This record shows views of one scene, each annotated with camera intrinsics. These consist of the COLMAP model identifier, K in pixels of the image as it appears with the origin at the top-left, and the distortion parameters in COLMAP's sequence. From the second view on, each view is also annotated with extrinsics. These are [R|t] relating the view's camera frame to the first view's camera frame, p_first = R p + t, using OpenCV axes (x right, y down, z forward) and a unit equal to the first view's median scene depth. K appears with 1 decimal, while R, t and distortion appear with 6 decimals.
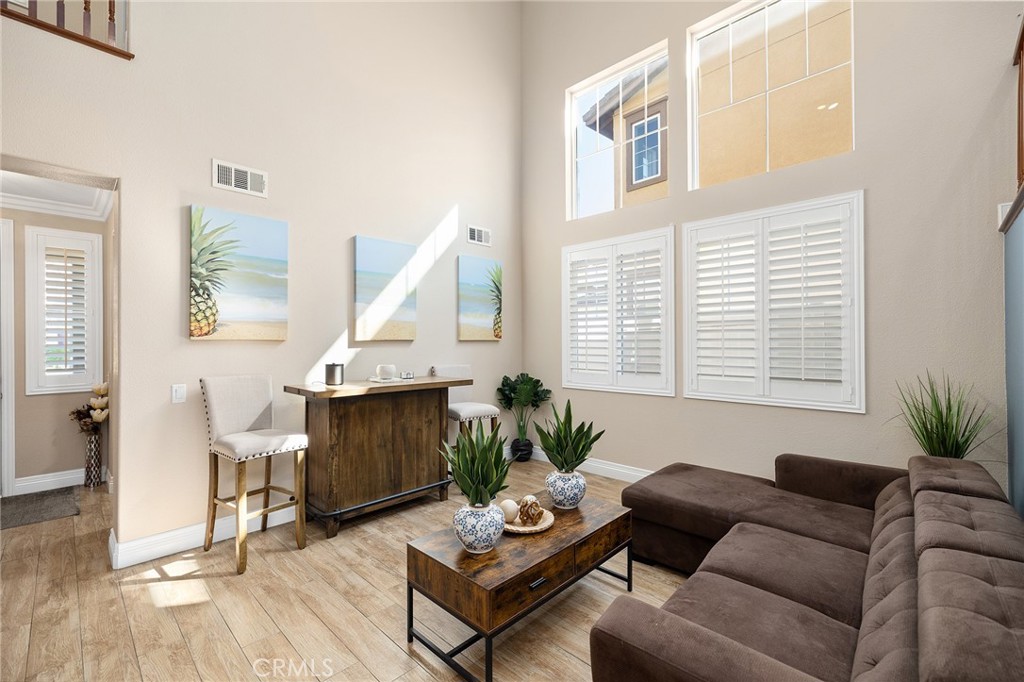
lens RADIAL K [[434.8, 0, 505.2], [0, 434.8, 341.2], [0, 0, 1]] dist [0.001207, 0.000462]
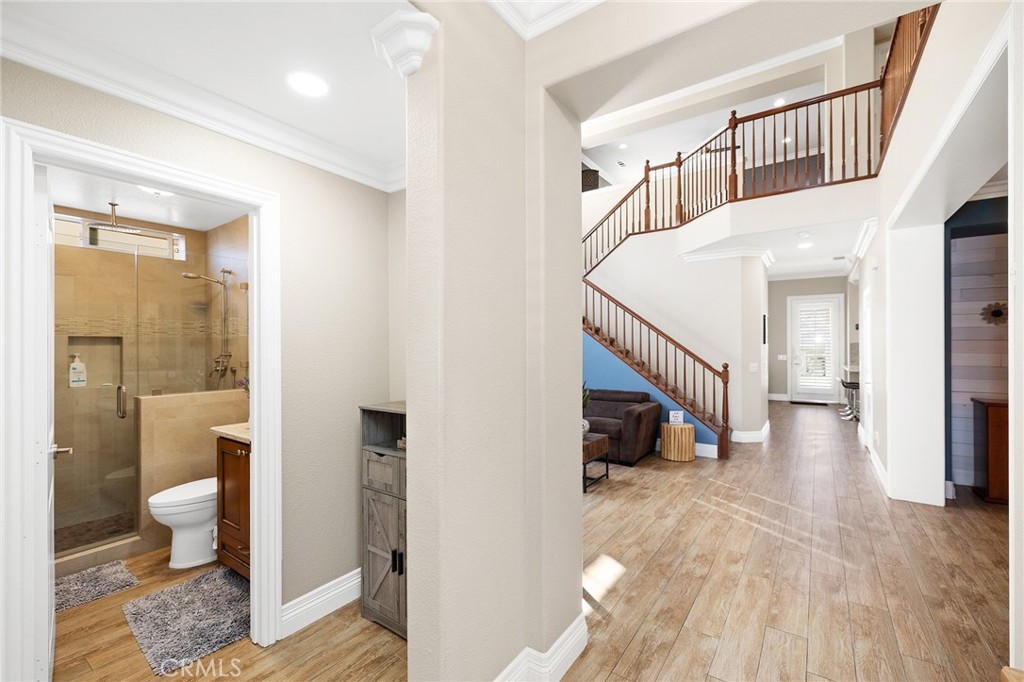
lens RADIAL K [[434.8, 0, 511.0], [0, 434.8, 348.3], [0, 0, 1]] dist [0.001207, 0.000462]
pose [[-0.159297, -0.001496, 0.987230, -1.385870], [0.003551, 0.999992, 0.002088, 0.008973], [-0.987224, 0.003838, -0.159291, 1.067492]]
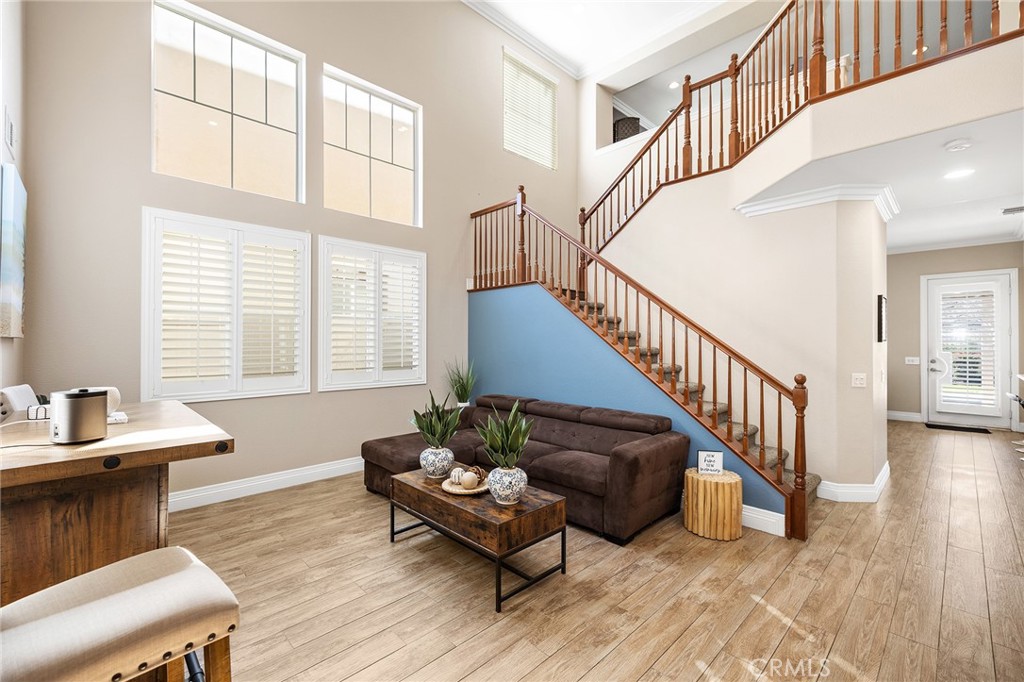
lens RADIAL K [[434.8, 0, 508.3], [0, 434.8, 339.3], [0, 0, 1]] dist [0.001207, 0.000462]
pose [[0.030726, 0.006874, 0.999504, -0.857693], [-0.003237, 0.999972, -0.006777, 0.001926], [-0.999523, -0.003027, 0.030748, 0.607965]]
